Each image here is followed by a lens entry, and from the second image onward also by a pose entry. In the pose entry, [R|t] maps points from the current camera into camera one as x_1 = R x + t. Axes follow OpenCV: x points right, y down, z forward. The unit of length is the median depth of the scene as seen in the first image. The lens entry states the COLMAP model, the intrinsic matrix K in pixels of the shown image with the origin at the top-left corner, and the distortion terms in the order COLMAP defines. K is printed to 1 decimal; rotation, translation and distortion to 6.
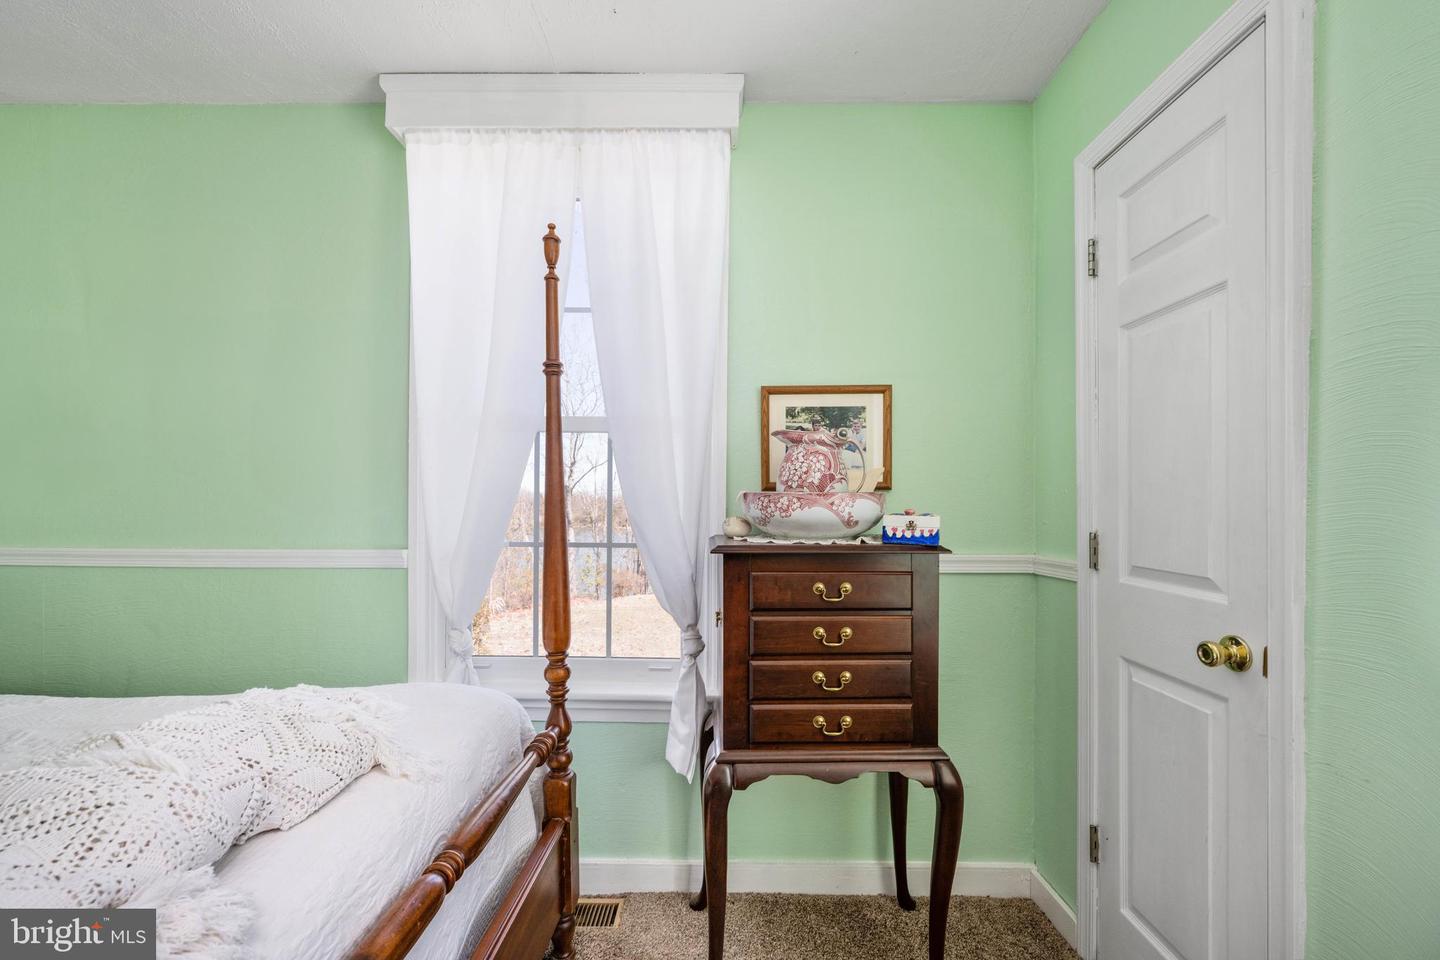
lens RADIAL K [[581.2, 0, 701.0], [0, 581.2, 500.1], [0, 0, 1]] dist [-0.000641, -0.000138]
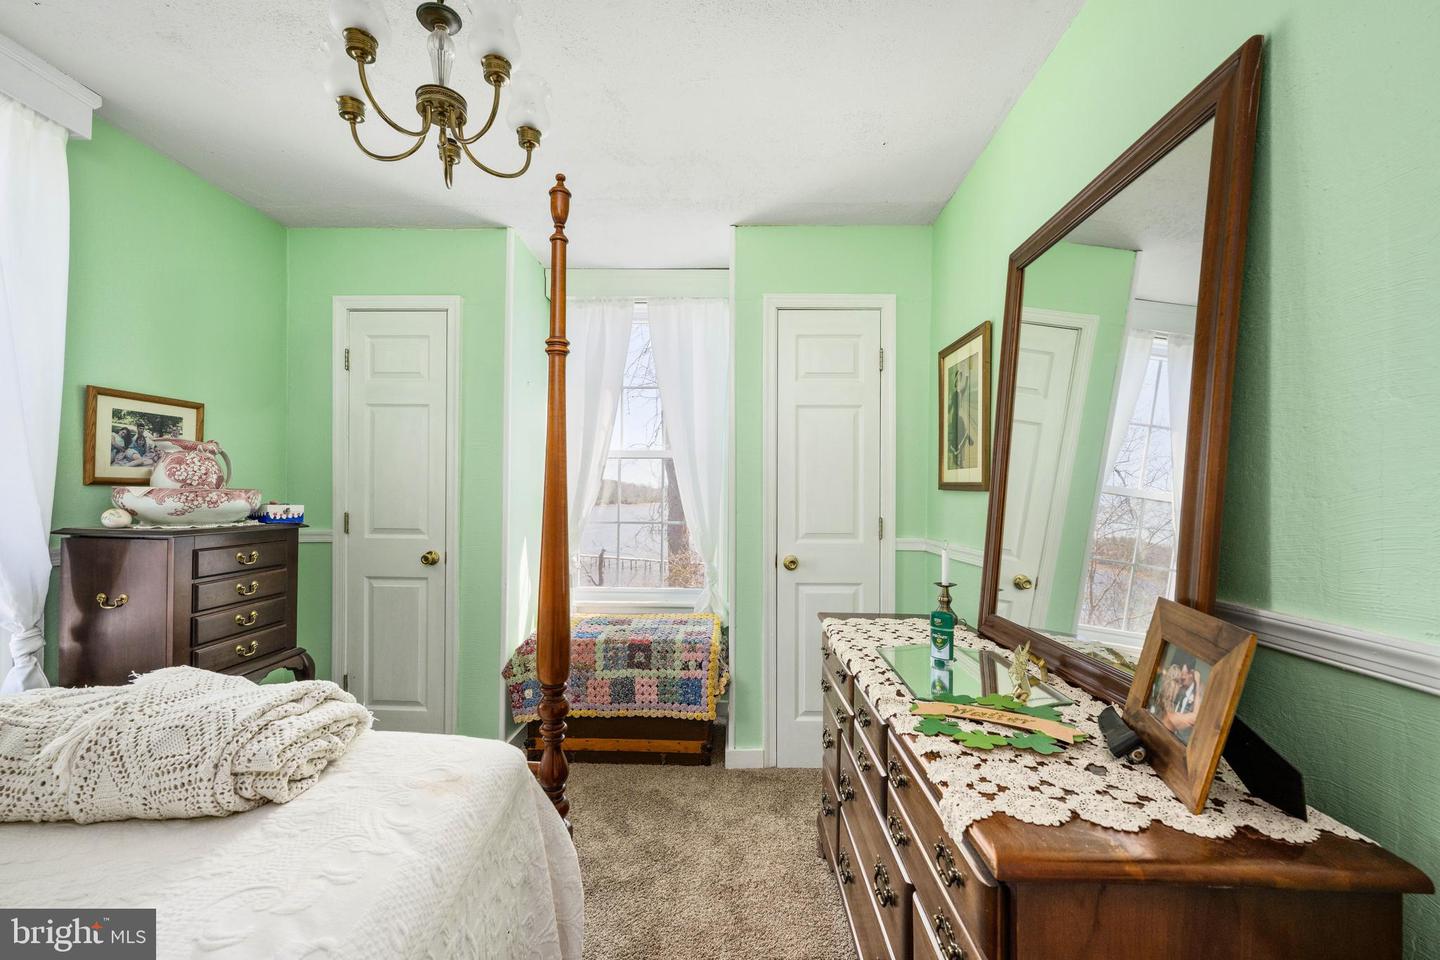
lens RADIAL K [[580.5, 0, 720.4], [0, 580.5, 496.7], [0, 0, 1]] dist [0.000842, -0.000282]
pose [[0.025188, -0.004582, 0.999672, -1.094643], [-0.013121, 0.999902, 0.004914, -0.017383], [-0.999597, -0.013241, 0.025126, -0.203589]]
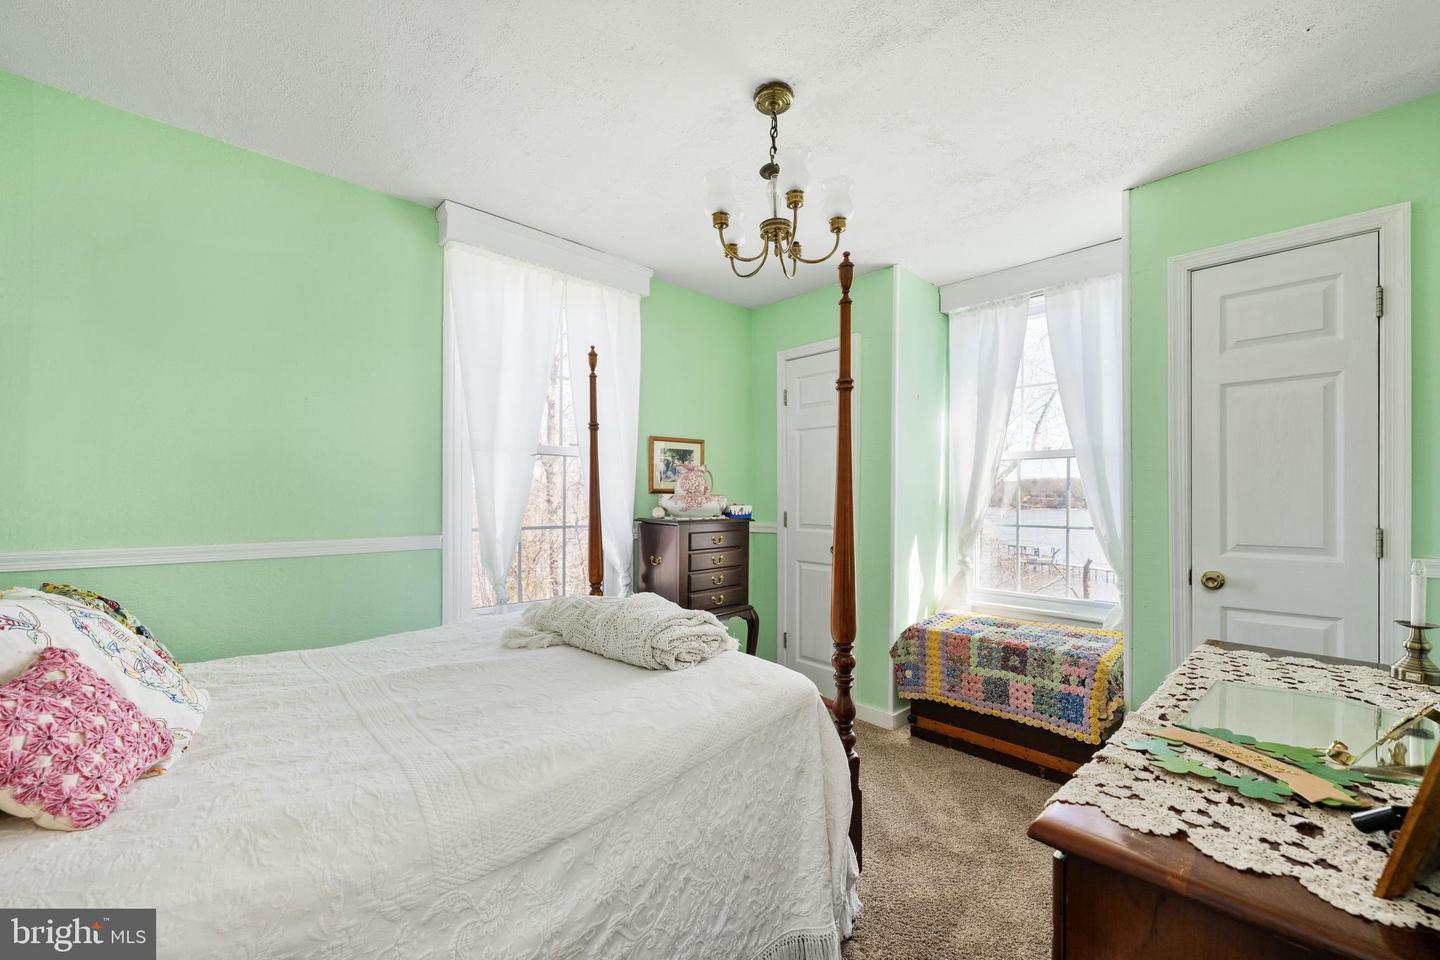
lens RADIAL K [[580.5, 0, 720.4], [0, 580.5, 496.7], [0, 0, 1]] dist [0.000842, -0.000282]
pose [[0.725381, -0.002907, 0.688342, -1.181555], [-0.002897, 0.999969, 0.007275, -0.022686], [-0.688342, -0.007271, 0.725350, -0.564385]]
